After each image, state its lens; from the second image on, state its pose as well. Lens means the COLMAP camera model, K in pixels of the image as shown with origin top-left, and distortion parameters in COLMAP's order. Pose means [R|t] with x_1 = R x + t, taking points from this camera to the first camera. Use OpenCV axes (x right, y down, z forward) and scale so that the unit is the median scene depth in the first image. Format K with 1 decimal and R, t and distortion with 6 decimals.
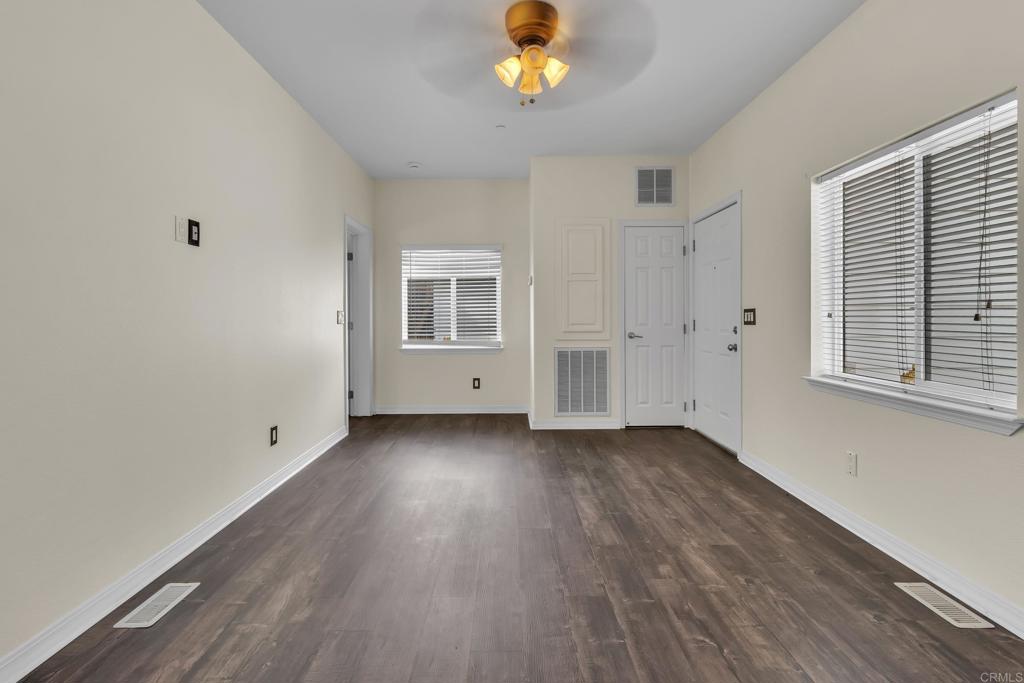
lens RADIAL K [[480.0, 0, 511.3], [0, 480.0, 317.1], [0, 0, 1]] dist [0.000262, -0.000031]
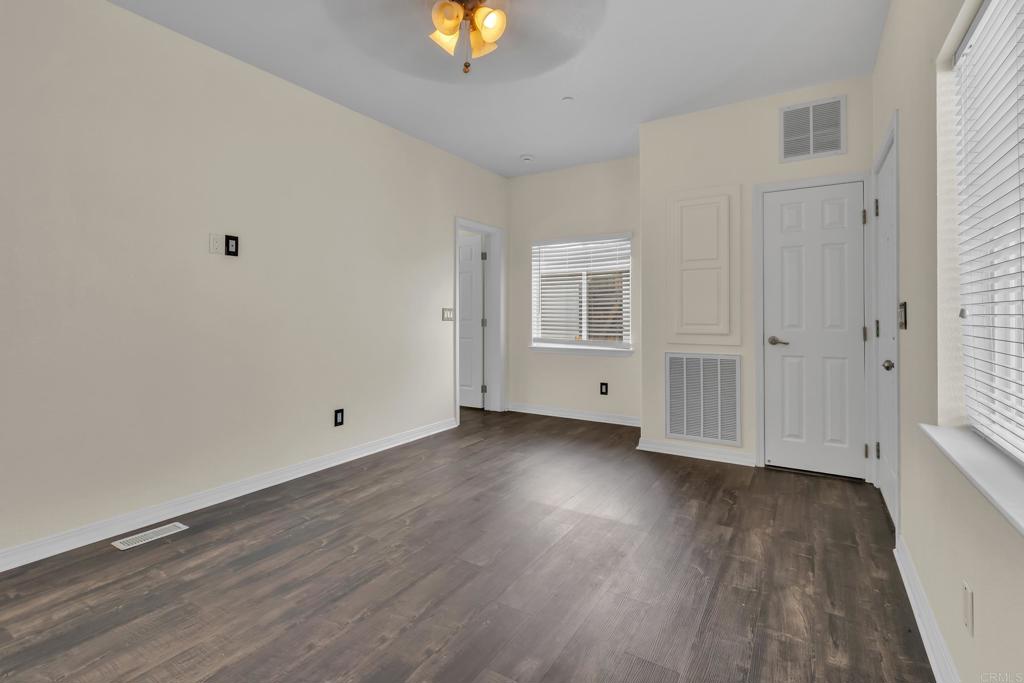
lens RADIAL K [[484.0, 0, 511.3], [0, 484.0, 310.5], [0, 0, 1]] dist [0.003388, -0.000101]
pose [[0.842177, 0.000045, -0.539201, 0.312366], [-0.004614, 0.999964, -0.007123, -0.000866], [0.539181, 0.008487, 0.842147, 0.166766]]
